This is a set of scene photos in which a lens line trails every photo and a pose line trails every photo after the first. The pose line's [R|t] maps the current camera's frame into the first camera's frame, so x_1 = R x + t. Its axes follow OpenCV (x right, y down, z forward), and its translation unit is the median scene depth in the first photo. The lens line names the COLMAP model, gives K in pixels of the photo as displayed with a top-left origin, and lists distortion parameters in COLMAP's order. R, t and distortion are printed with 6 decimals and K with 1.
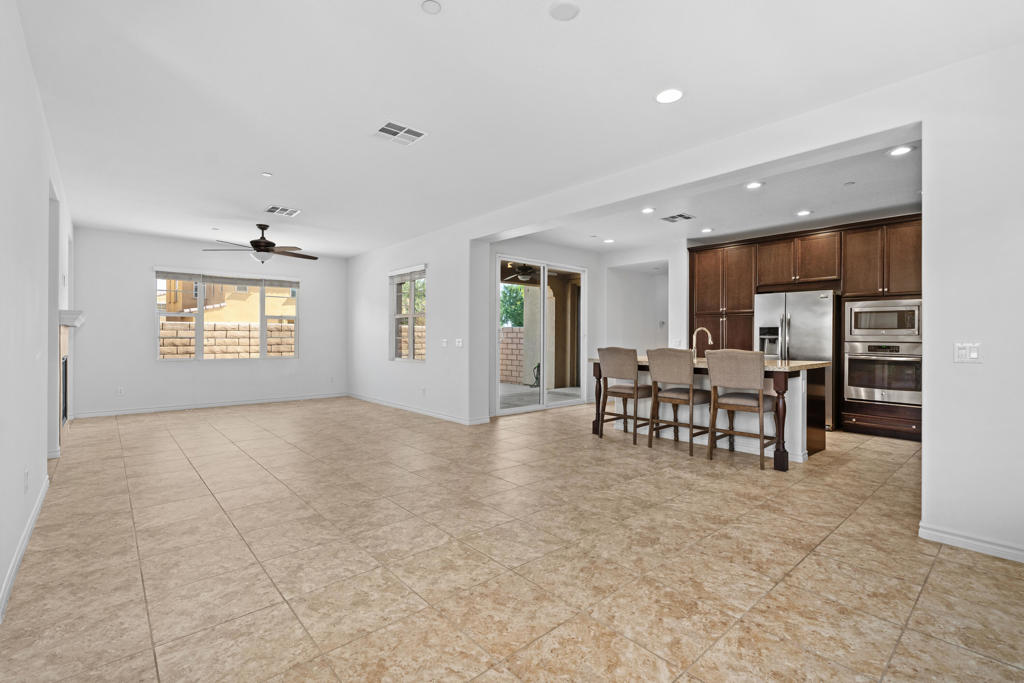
lens RADIAL K [[461.3, 0, 510.6], [0, 461.3, 336.7], [0, 0, 1]] dist [0.009166, 0.001726]
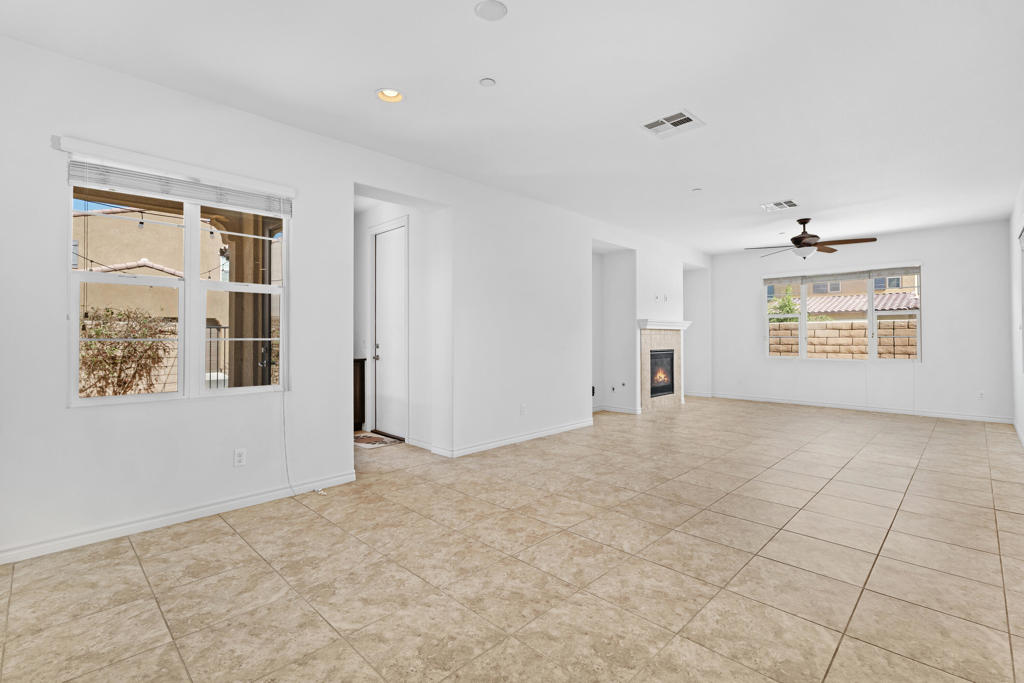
lens RADIAL K [[461.3, 0, 513.7], [0, 461.3, 338.2], [0, 0, 1]] dist [0.009166, 0.001726]
pose [[0.071479, -0.001302, -0.997441, 1.084414], [0.005876, 0.999982, -0.000884, 0.005583], [0.997425, -0.005798, 0.071486, 0.955605]]
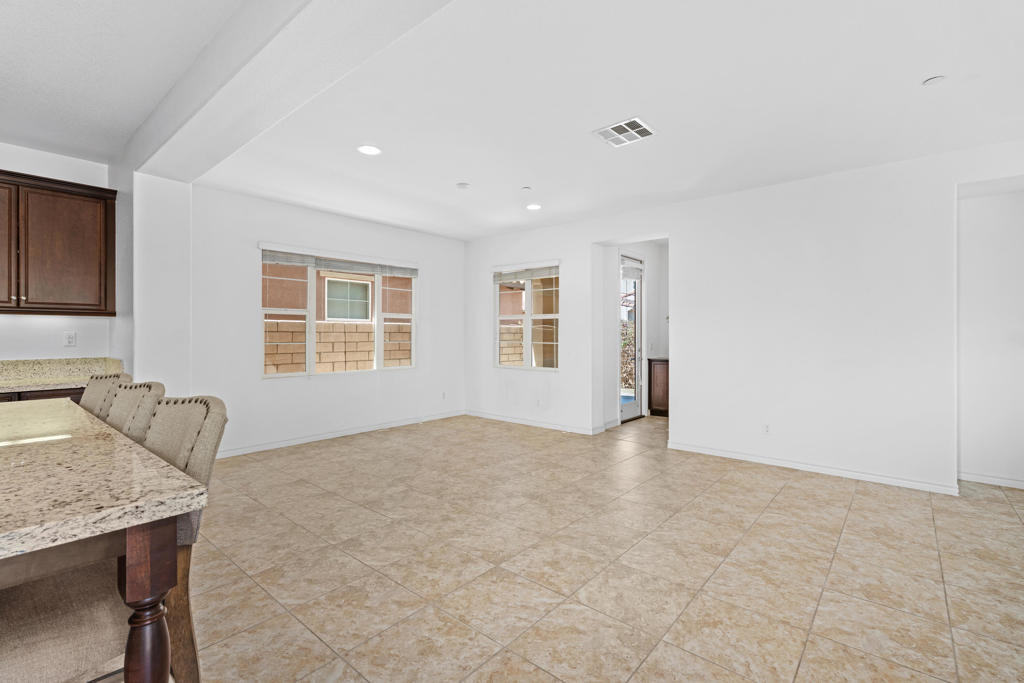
lens RADIAL K [[461.3, 0, 515.2], [0, 461.3, 337.8], [0, 0, 1]] dist [0.009166, 0.001726]
pose [[-0.988889, -0.005177, -0.148563, 0.182422], [-0.005784, 0.999977, 0.003655, -0.037098], [0.148540, 0.004473, -0.988896, 2.997680]]
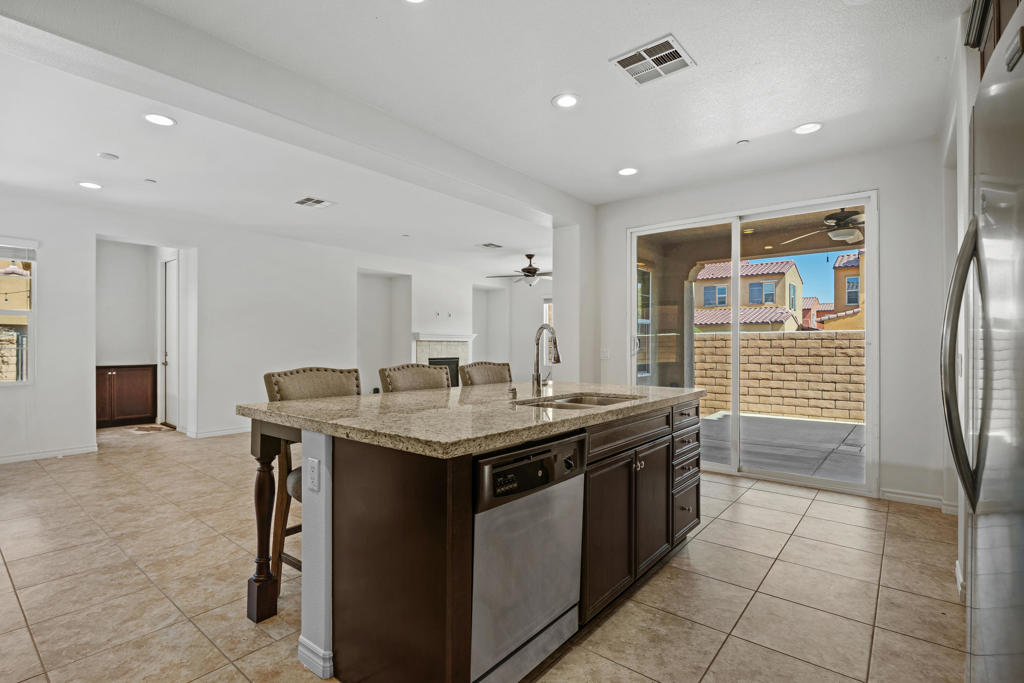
lens RADIAL K [[488.9, 0, 494.7], [0, 488.9, 315.2], [0, 0, 1]] dist [0.000455, 0.000079]
pose [[0.132422, -0.068192, -0.988845, 2.072446], [0.002790, 0.997652, -0.068426, 0.015255], [0.991189, 0.006302, 0.132302, 2.122685]]
